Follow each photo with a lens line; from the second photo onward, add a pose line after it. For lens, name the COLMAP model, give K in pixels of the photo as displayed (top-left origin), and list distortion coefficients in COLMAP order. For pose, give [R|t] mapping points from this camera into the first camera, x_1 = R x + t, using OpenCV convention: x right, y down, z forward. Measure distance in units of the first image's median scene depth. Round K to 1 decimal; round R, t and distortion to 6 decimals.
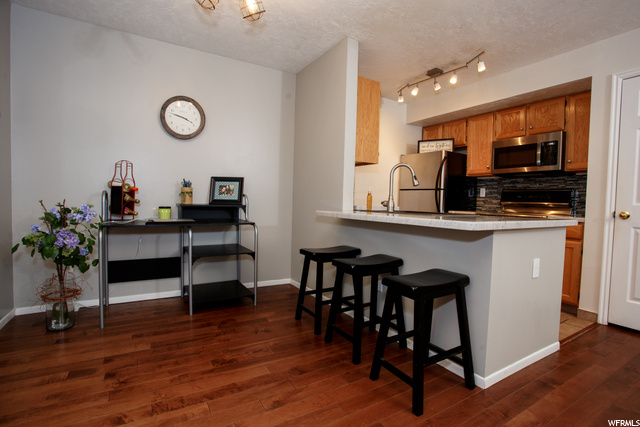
lens RADIAL K [[310.9, 0, 322.2], [0, 310.9, 211.3], [0, 0, 1]] dist [-0.072932, 0.030828]
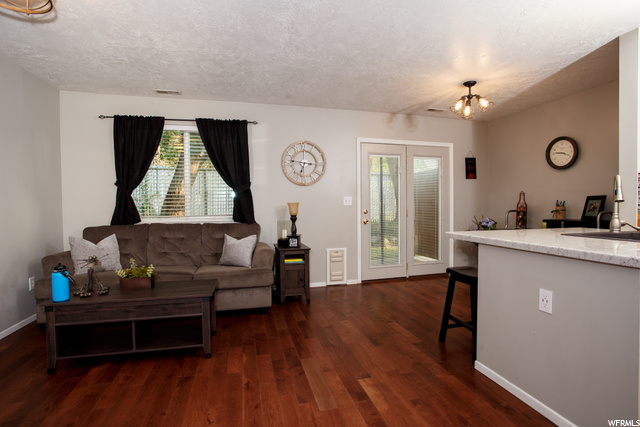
lens RADIAL K [[310.9, 0, 322.2], [0, 310.9, 211.3], [0, 0, 1]] dist [-0.072932, 0.030828]
pose [[-0.282527, -0.005263, -0.959245, 0.960513], [-0.034964, 0.999377, 0.004815, -0.025411], [0.958622, 0.034899, -0.282535, 0.351133]]
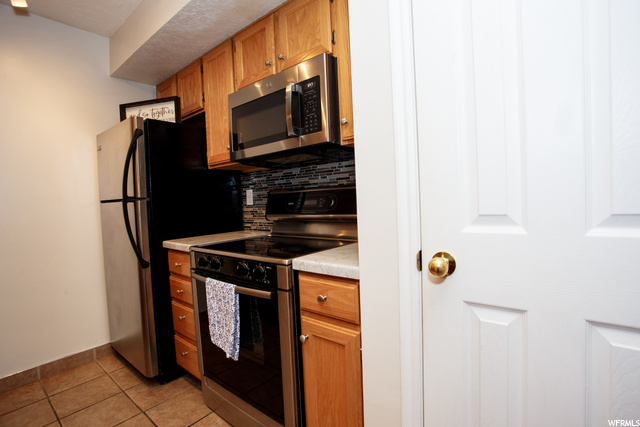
lens RADIAL K [[310.9, 0, 322.2], [0, 310.9, 211.3], [0, 0, 1]] dist [-0.072932, 0.030828]
pose [[0.941608, -0.079961, 0.327079, 0.591696], [0.079692, 0.996718, 0.014248, -0.042554], [-0.327145, 0.012650, 0.944889, 0.545600]]
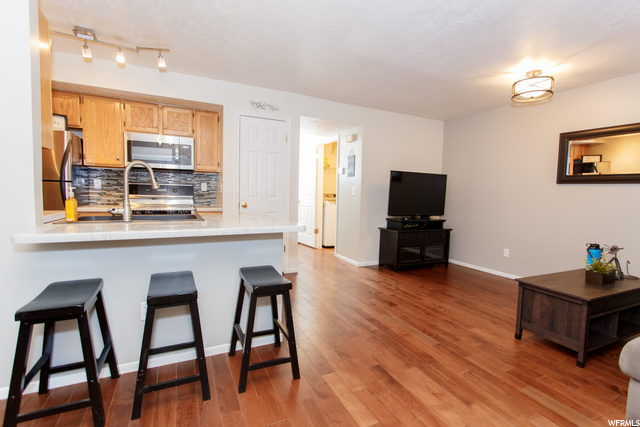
lens RADIAL K [[304.0, 0, 320.0], [0, 304.0, 213.5], [0, 0, 1]] dist [0.000151, 0.000026]
pose [[0.100095, -0.095403, 0.990393, -0.386370], [0.011409, 0.995437, 0.094736, -0.066070], [-0.994912, 0.001816, 0.100727, 0.331471]]
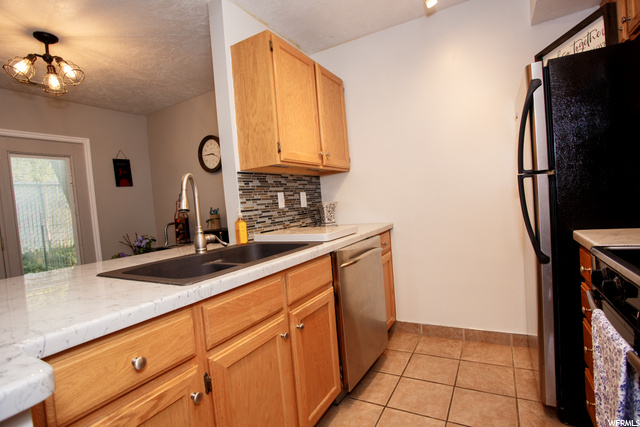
lens RADIAL K [[310.9, 0, 322.2], [0, 310.9, 211.3], [0, 0, 1]] dist [-0.072932, 0.030828]
pose [[0.488122, -0.042775, -0.871727, 0.678141], [0.068170, 0.997616, -0.010781, -0.045463], [0.870109, -0.054163, 0.489874, 0.707489]]
